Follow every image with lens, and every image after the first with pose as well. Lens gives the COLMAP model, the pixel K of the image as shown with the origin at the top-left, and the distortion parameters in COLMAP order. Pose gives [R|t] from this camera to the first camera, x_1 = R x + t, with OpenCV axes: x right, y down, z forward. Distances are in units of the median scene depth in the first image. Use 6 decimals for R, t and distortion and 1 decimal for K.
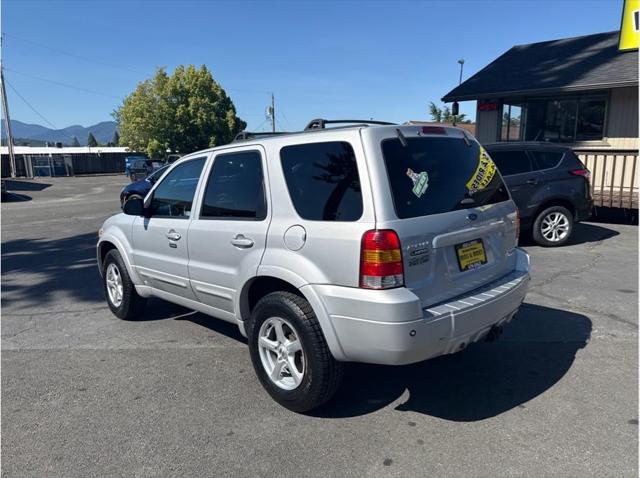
lens RADIAL K [[452.1, 0, 315.5], [0, 452.1, 236.5], [0, 0, 1]] dist [0.044493, -0.059019]
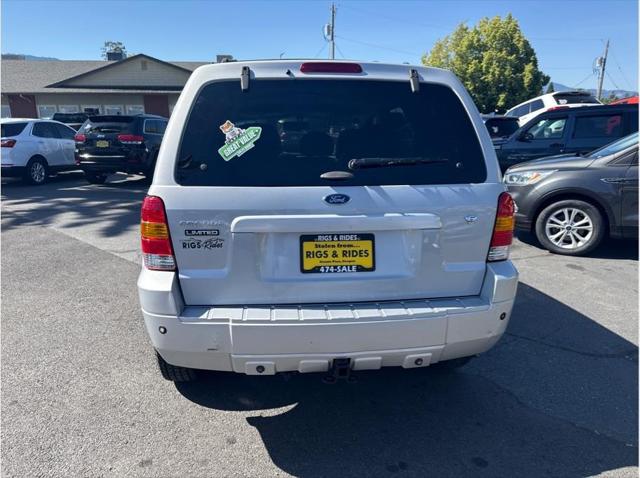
lens RADIAL K [[452.1, 0, 317.1], [0, 452.1, 235.3], [0, 0, 1]] dist [0.044493, -0.059019]
pose [[0.791994, 0.172838, -0.585553, 0.445457], [-0.124861, 0.984674, 0.121765, -0.041780], [0.597625, -0.023324, 0.801437, 0.266417]]
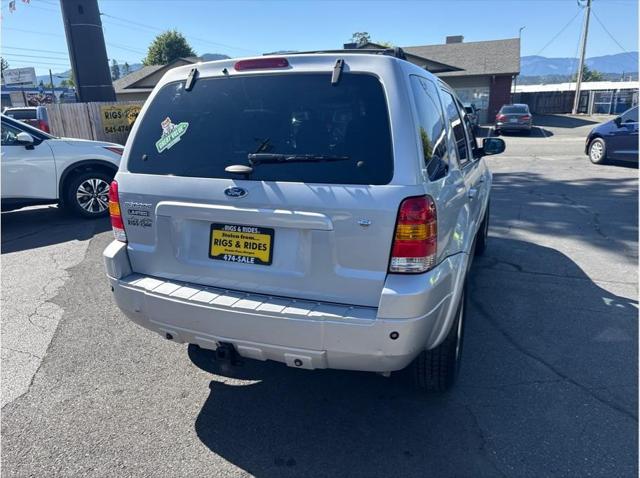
lens RADIAL K [[452.1, 0, 317.0], [0, 452.1, 236.8], [0, 0, 1]] dist [0.044493, -0.059019]
pose [[0.408833, 0.263312, -0.873798, 0.634673], [-0.143476, 0.964110, 0.223397, -0.093314], [0.901260, 0.034037, 0.431939, 0.495001]]
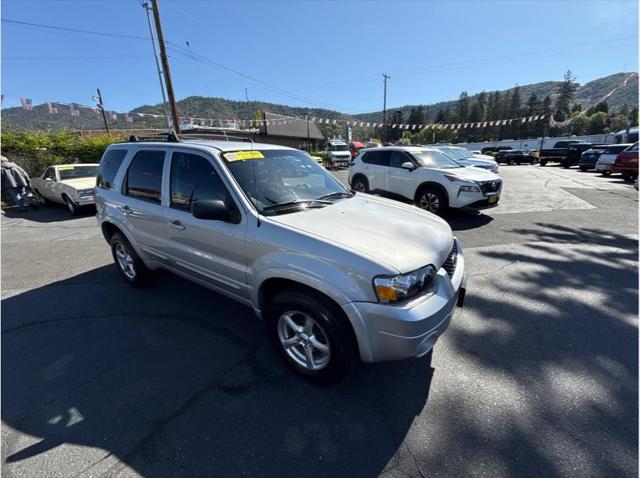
lens RADIAL K [[253.1, 0, 318.4], [0, 253.1, 235.7], [0, 0, 1]] dist [0.000214, -0.000580]
pose [[-0.965265, 0.125620, -0.229091, -0.144859], [0.005289, 0.886044, 0.463570, -0.276670], [0.261219, 0.446257, -0.855932, 1.635806]]
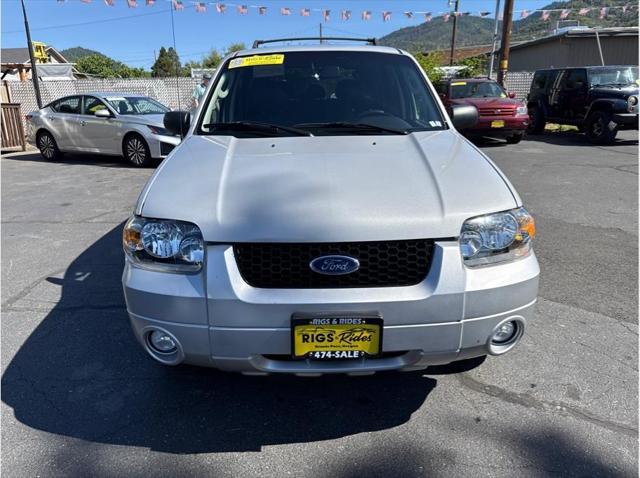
lens RADIAL K [[452.1, 0, 320.2], [0, 452.1, 239.8], [0, 0, 1]] dist [0.044493, -0.059019]
pose [[-0.739694, -0.162755, 0.652966, -0.704879], [0.151146, 0.905339, 0.396882, -0.195817], [-0.655750, 0.392265, -0.645074, 1.568276]]
